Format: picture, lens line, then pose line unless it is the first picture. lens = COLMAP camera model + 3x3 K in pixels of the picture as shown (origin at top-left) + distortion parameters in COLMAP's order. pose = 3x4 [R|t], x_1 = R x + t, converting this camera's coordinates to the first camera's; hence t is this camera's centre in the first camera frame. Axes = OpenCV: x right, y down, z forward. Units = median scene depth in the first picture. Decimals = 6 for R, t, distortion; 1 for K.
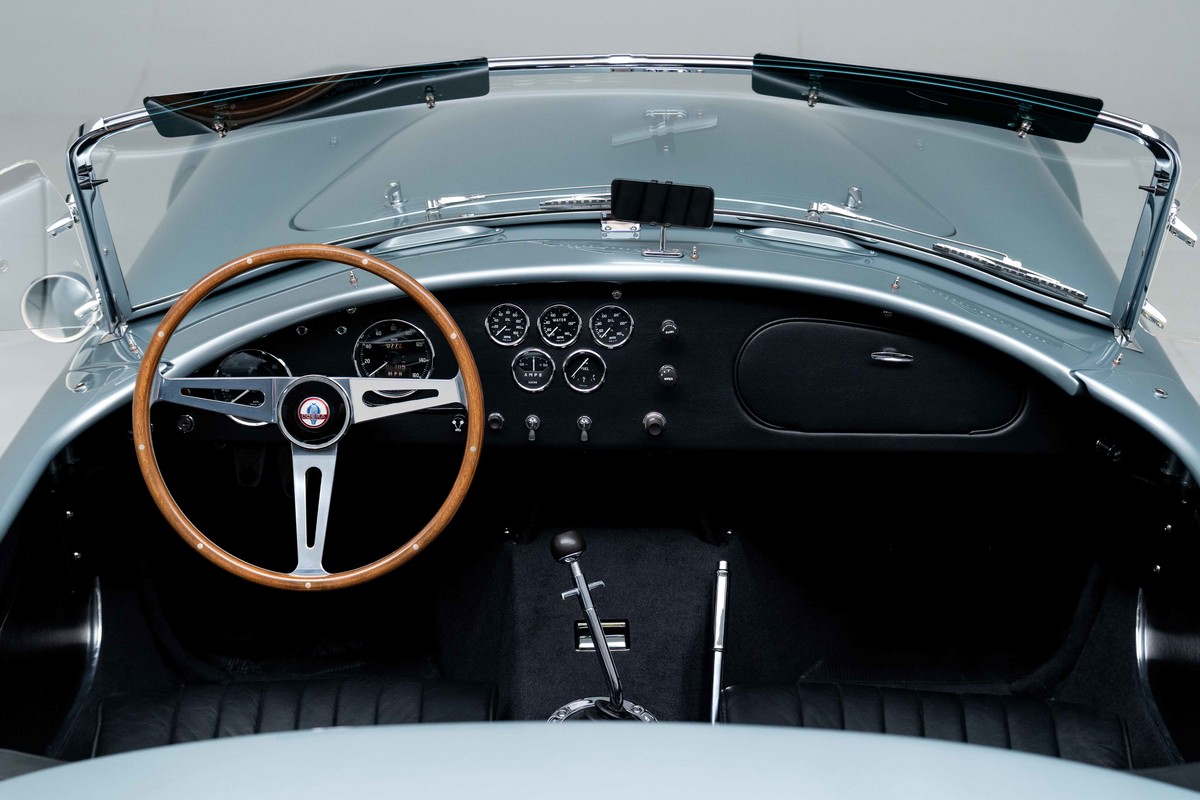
lens RADIAL K [[1649.0, 0, 602.4], [0, 1649.0, 399.8], [0, 0, 1]] dist [-0.000384, 0.000000]
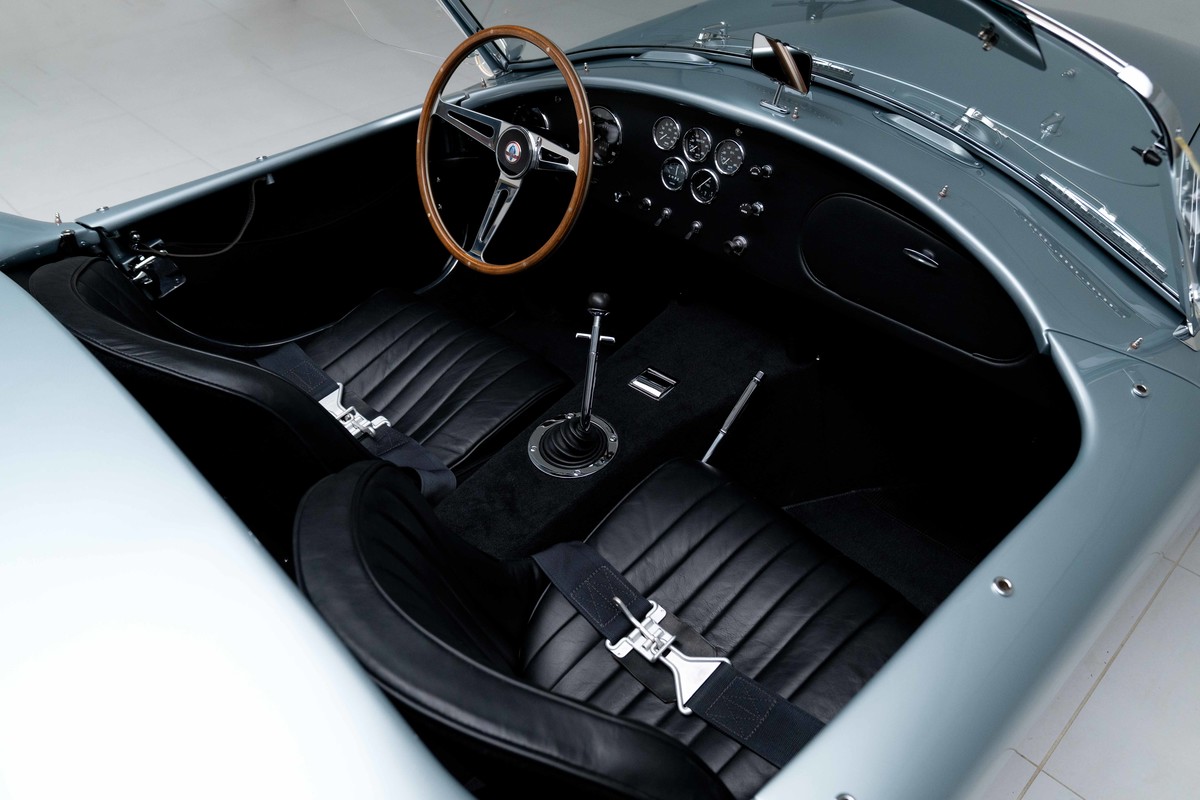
lens RADIAL K [[932.4, 0, 597.5], [0, 932.4, 399.0], [0, 0, 1]] dist [-0.038960, 0.003676]
pose [[0.711920, 0.425607, -0.558595, 0.400267], [-0.293754, 0.902971, 0.313611, -0.070343], [0.637870, -0.059176, 0.767867, 0.397718]]
